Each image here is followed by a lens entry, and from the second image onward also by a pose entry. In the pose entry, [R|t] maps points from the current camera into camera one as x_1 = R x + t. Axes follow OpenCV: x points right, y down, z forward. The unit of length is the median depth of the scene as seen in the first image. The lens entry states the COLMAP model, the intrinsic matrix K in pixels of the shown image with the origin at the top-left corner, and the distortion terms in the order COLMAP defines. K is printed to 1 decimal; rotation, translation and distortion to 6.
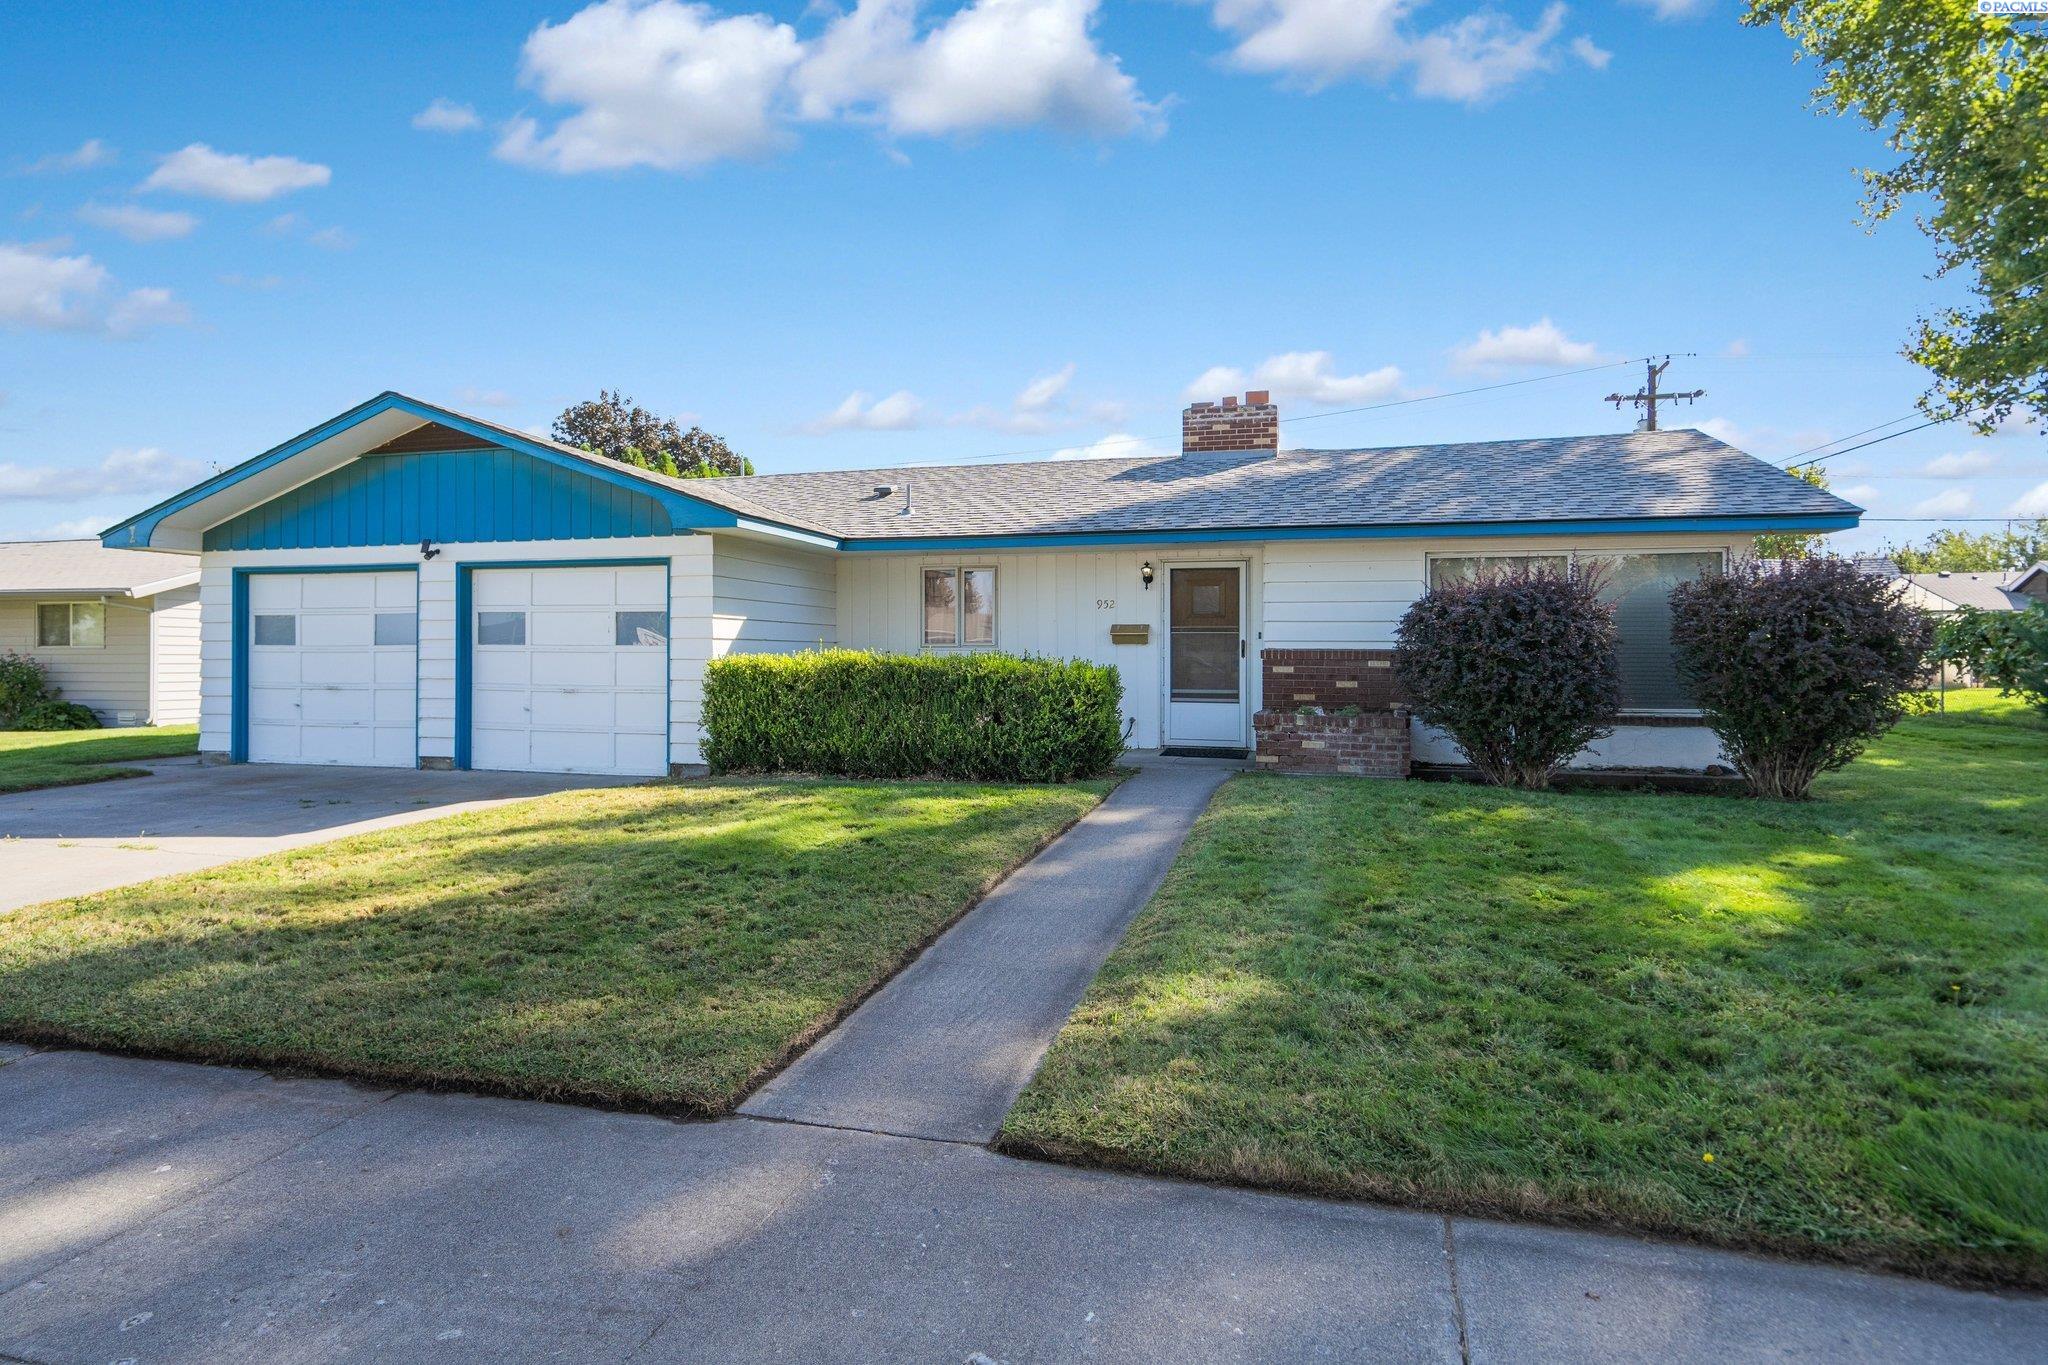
lens RADIAL K [[1090.4, 0, 1024.5], [0, 1090.4, 667.0], [0, 0, 1]] dist [0.001121, 0.001099]
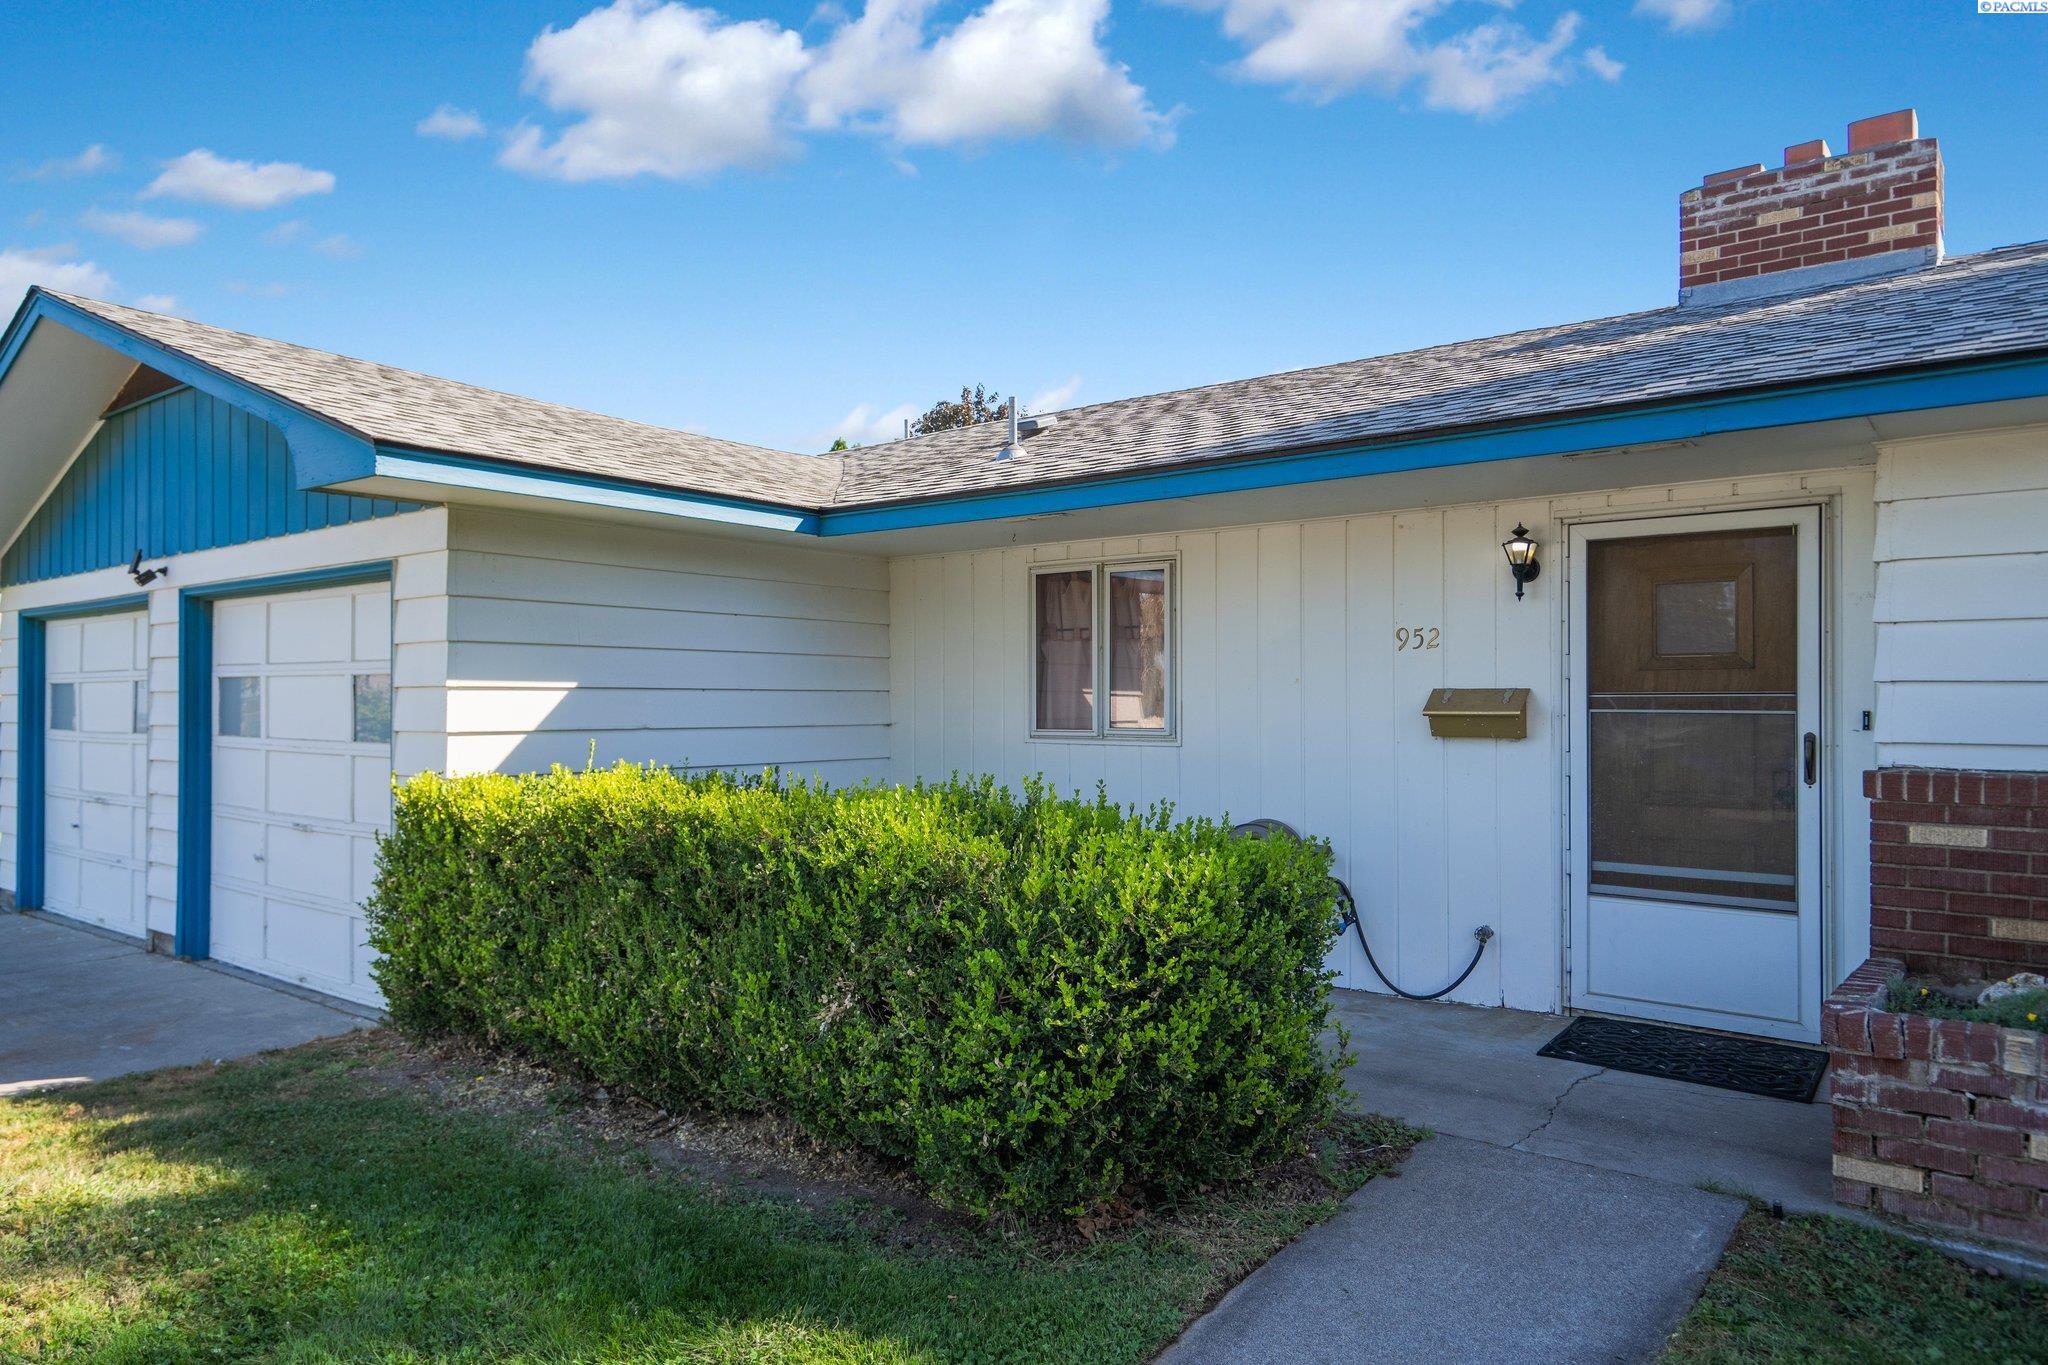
lens RADIAL K [[1288.5, 0, 1012.5], [0, 1288.5, 710.9], [0, 0, 1]] dist [0.003216, 0.002139]
pose [[0.920415, 0.000315, -0.390943, 0.133004], [-0.001241, 0.999997, -0.002116, -0.031985], [0.390941, 0.002433, 0.920412, 0.545584]]
